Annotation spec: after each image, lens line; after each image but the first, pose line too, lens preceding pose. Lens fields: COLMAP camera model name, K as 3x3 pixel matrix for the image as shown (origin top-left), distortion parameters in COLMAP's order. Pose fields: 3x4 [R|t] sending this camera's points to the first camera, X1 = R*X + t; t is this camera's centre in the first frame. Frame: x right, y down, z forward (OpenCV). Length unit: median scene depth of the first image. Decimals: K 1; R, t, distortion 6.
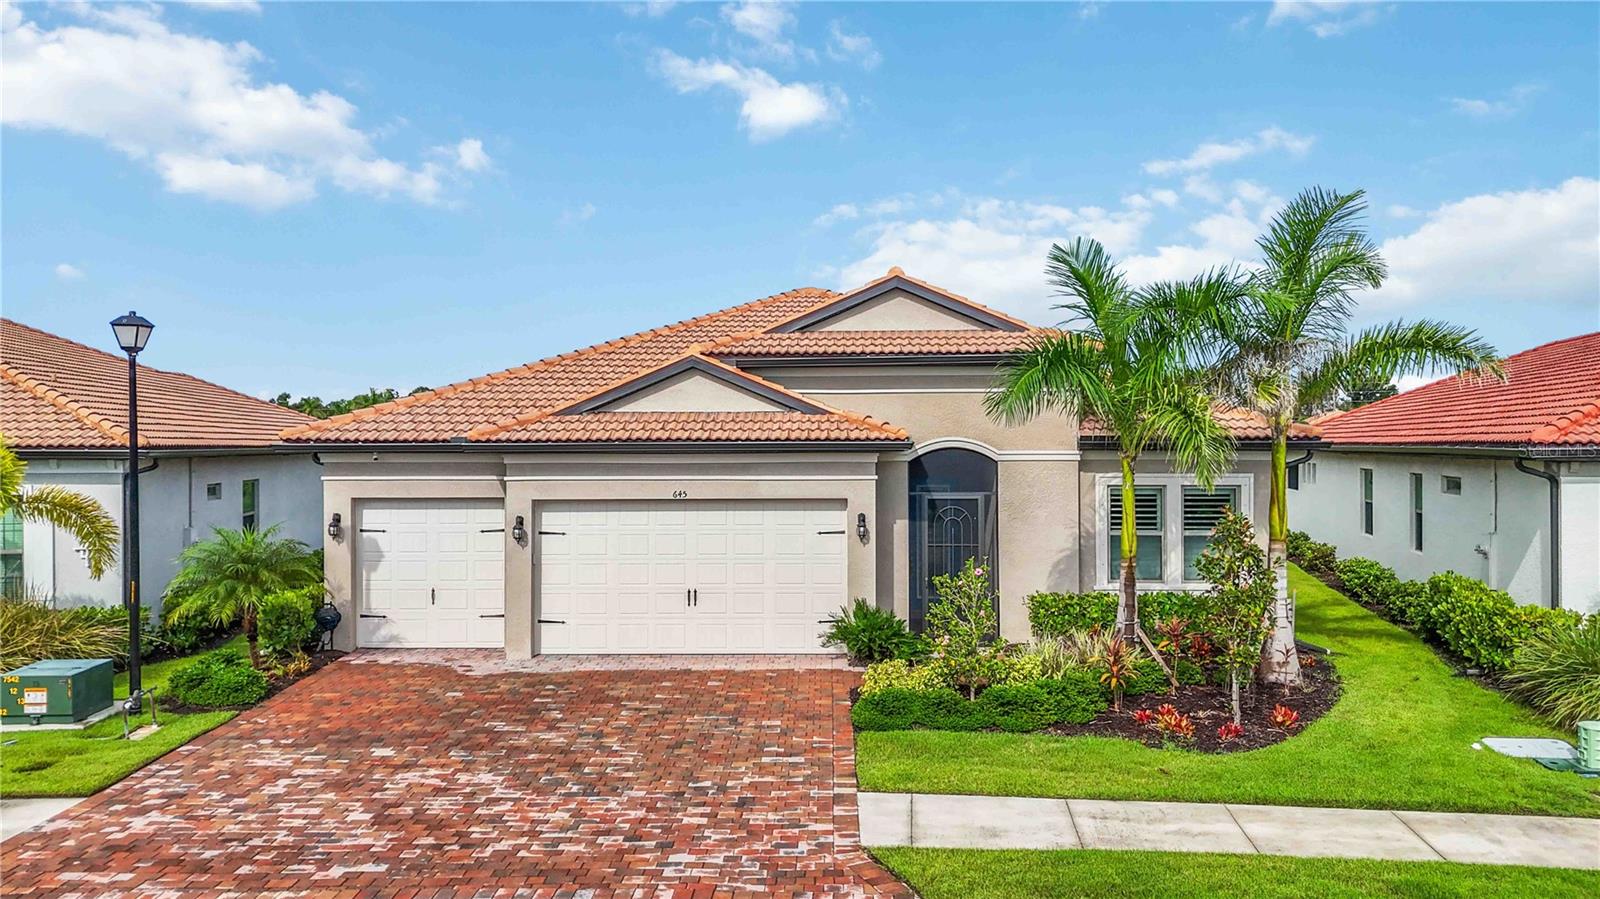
lens RADIAL K [[1180.9, 0, 800.0], [0, 1180.9, 449.5], [0, 0, 1]] dist [0.061371, -0.046689]
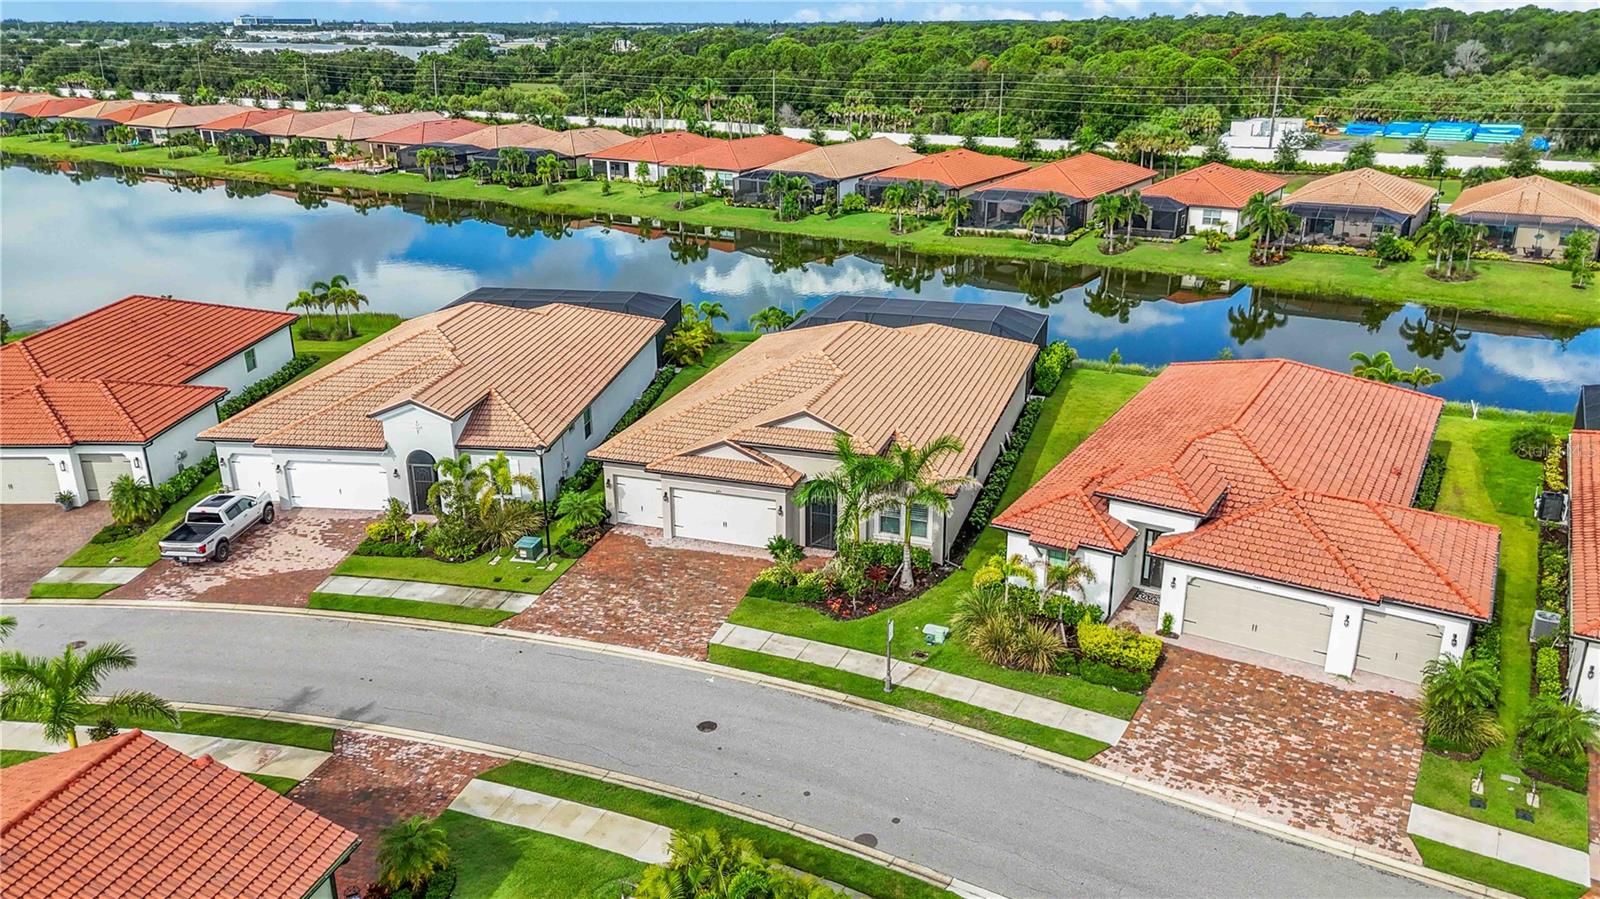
lens RADIAL K [[1169.4, 0, 800.0], [0, 1169.4, 449.5], [0, 0, 1]] dist [0.094559, -0.001580]
pose [[0.956678, 0.099099, -0.273764, 1.048201], [-0.001891, 0.942386, 0.334522, -1.240202], [0.291143, -0.319512, 0.901747, -1.768614]]
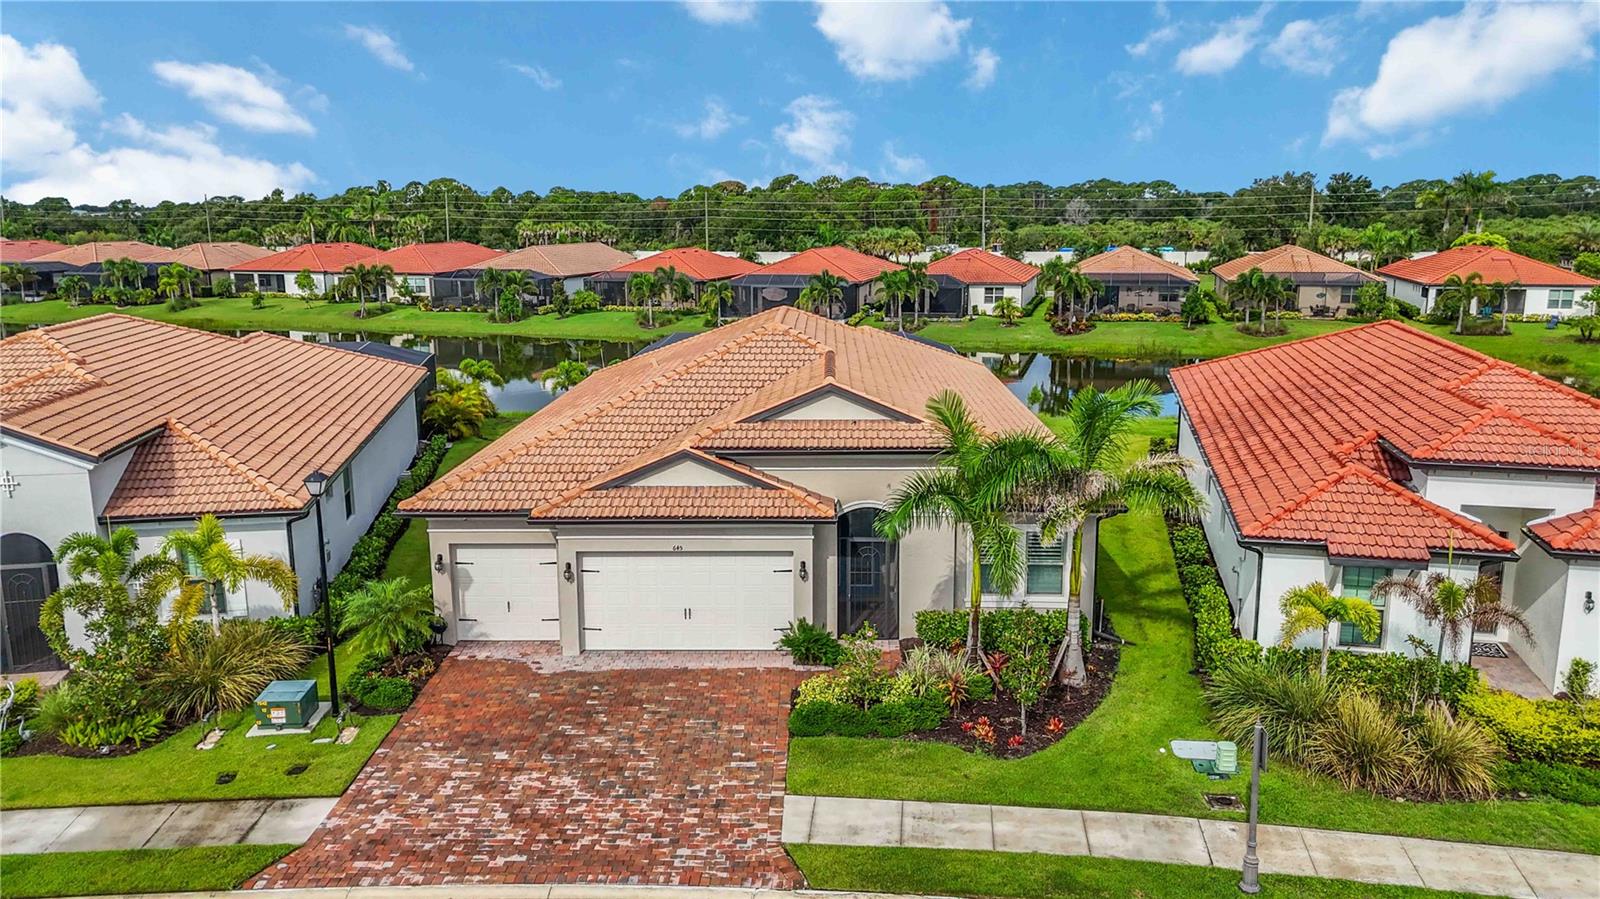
lens RADIAL K [[1180.9, 0, 800.0], [0, 1180.9, 449.5], [0, 0, 1]] dist [0.061371, -0.046689]
pose [[0.999995, -0.002106, 0.002215, 0.058005], [0.001639, 0.981215, 0.192912, -0.460359], [-0.002579, -0.192908, 0.981213, -0.512312]]
